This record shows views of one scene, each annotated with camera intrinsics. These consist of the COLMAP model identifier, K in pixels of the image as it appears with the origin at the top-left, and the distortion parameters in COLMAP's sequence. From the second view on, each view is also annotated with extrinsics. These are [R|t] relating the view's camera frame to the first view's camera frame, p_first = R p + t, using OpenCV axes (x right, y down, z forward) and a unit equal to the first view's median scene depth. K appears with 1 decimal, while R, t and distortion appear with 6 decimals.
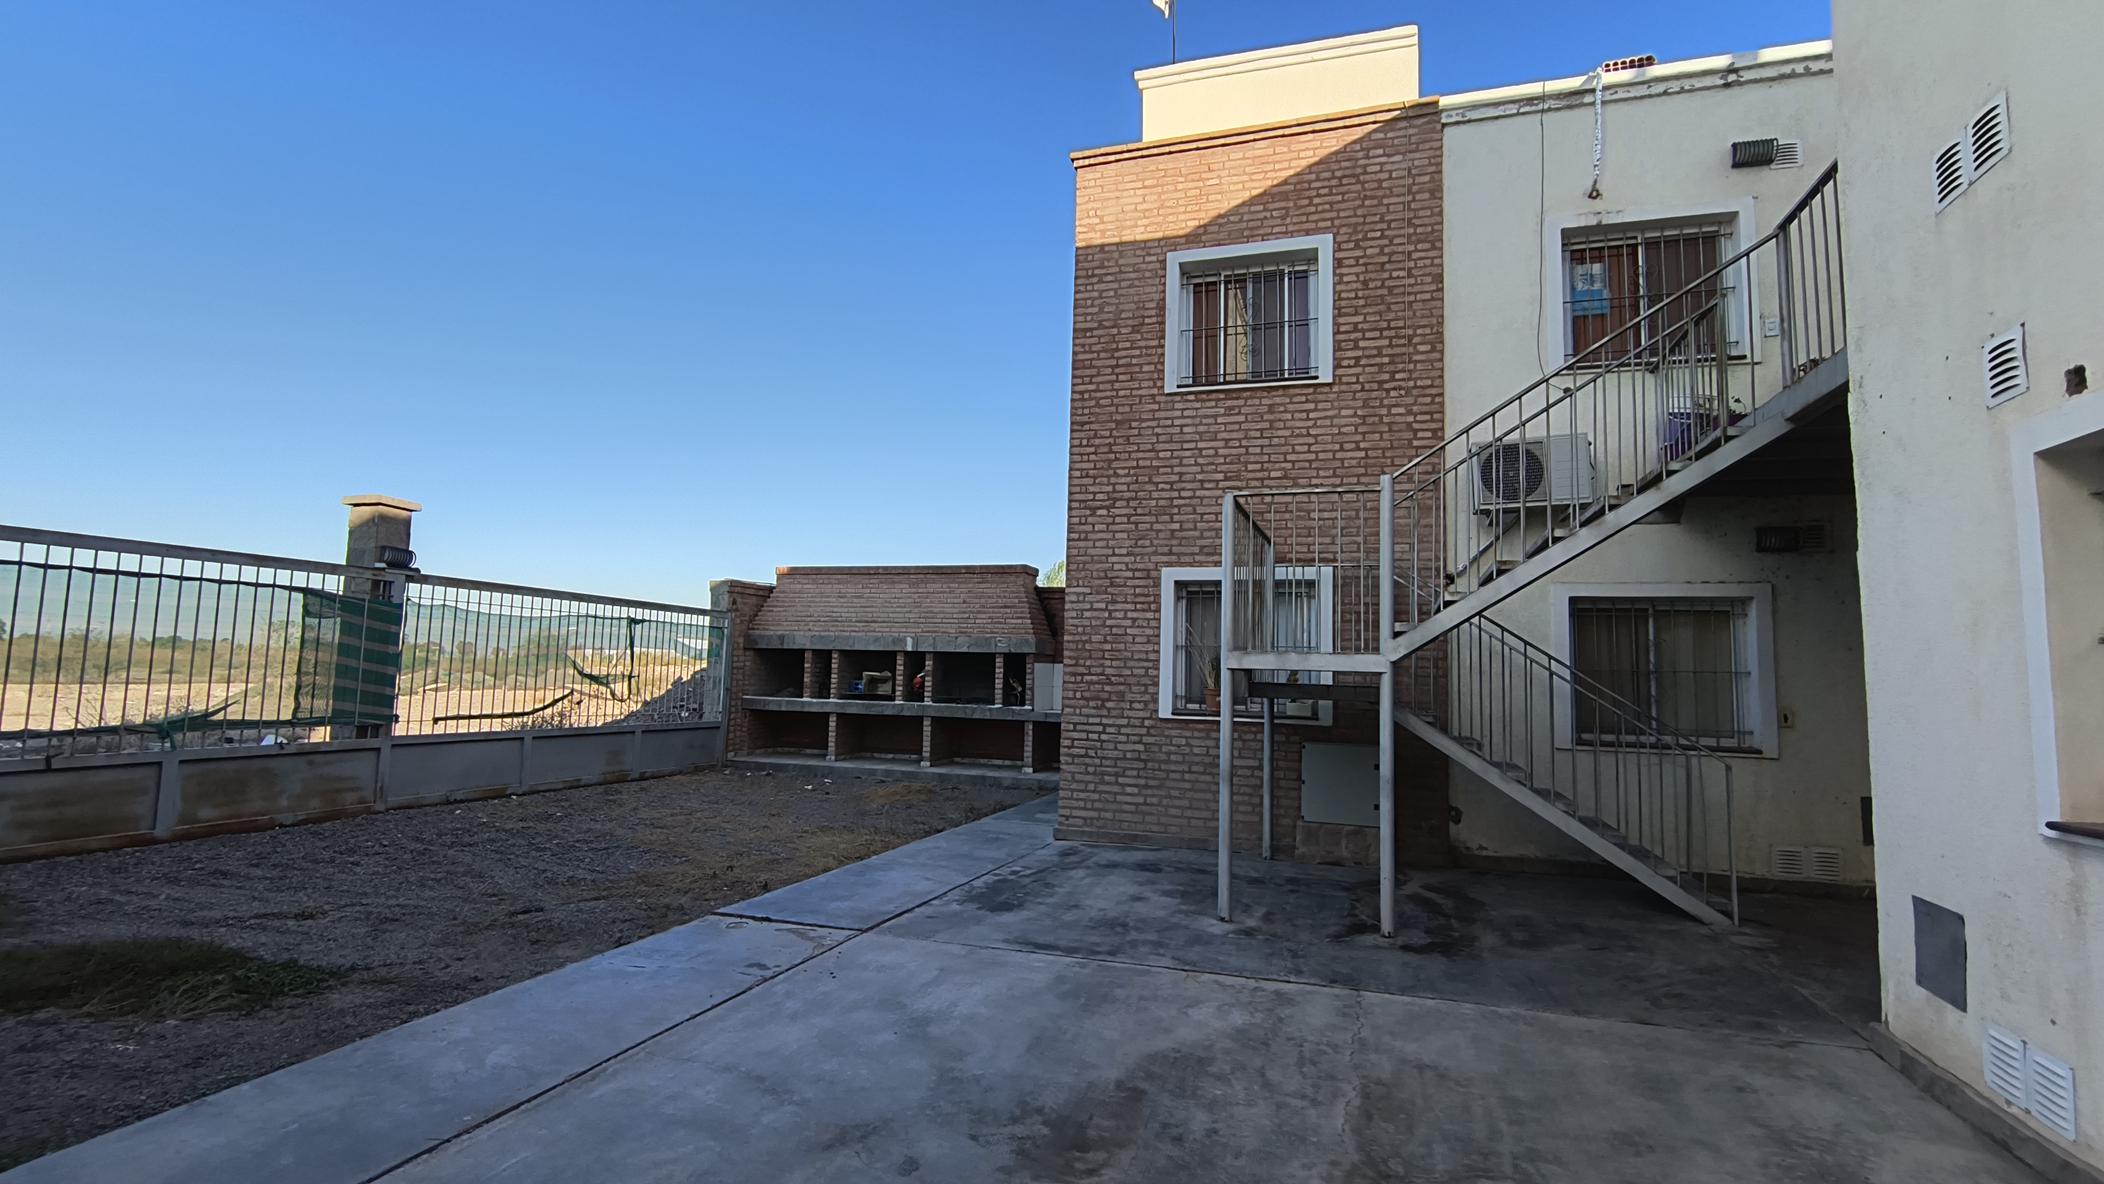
lens RADIAL K [[958.4, 0, 1048.7], [0, 958.4, 591.4], [0, 0, 1]] dist [-0.001033, -0.000047]
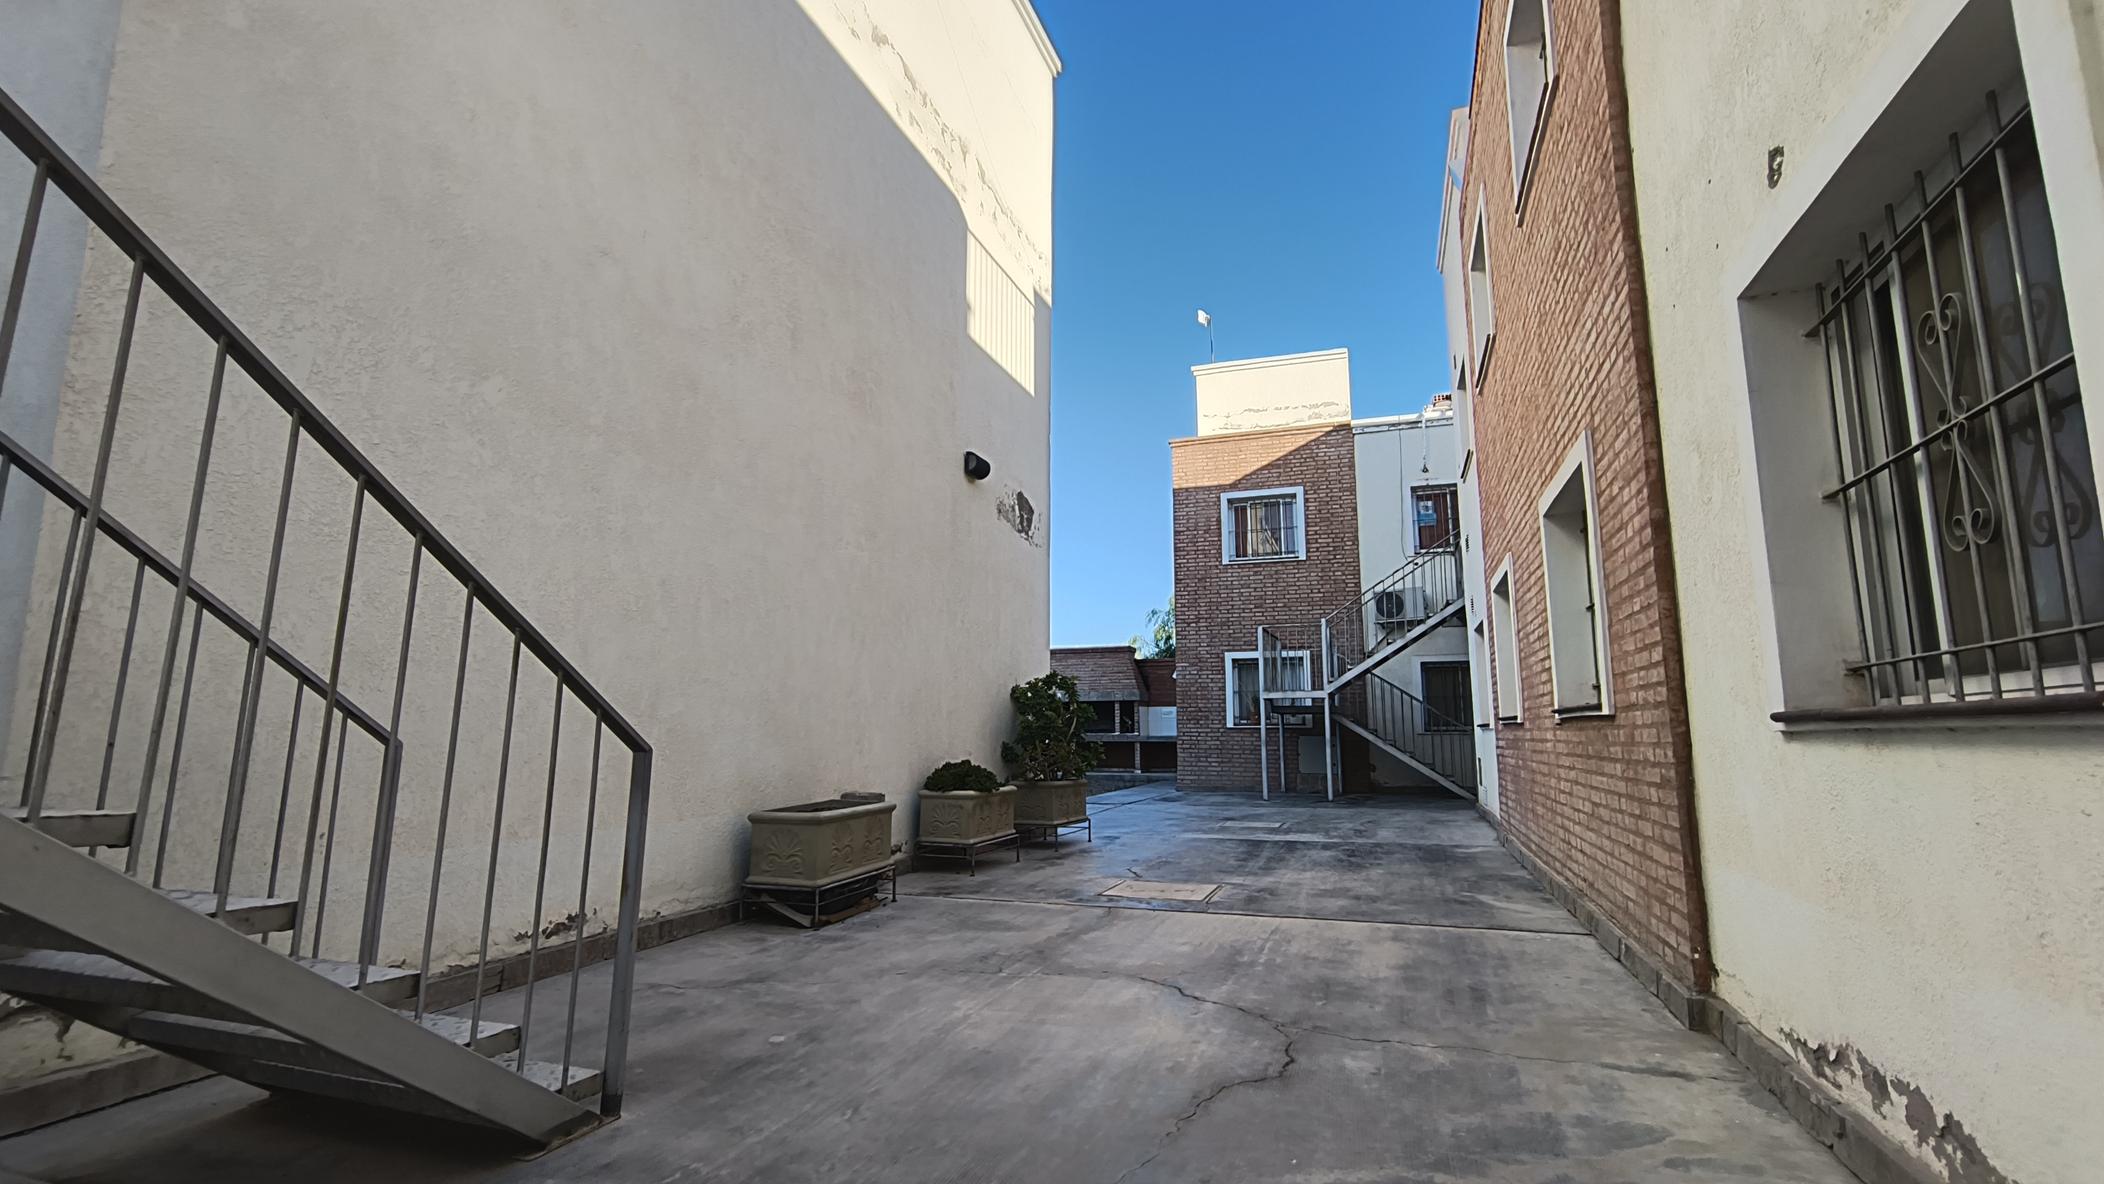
lens RADIAL K [[958.4, 0, 1058.6], [0, 958.4, 579.6], [0, 0, 1]] dist [-0.001033, -0.000047]
pose [[0.999613, -0.027742, 0.001978, -0.231591], [0.027813, 0.996883, -0.073832, -0.038247], [0.000077, 0.073858, 0.997269, -1.015754]]
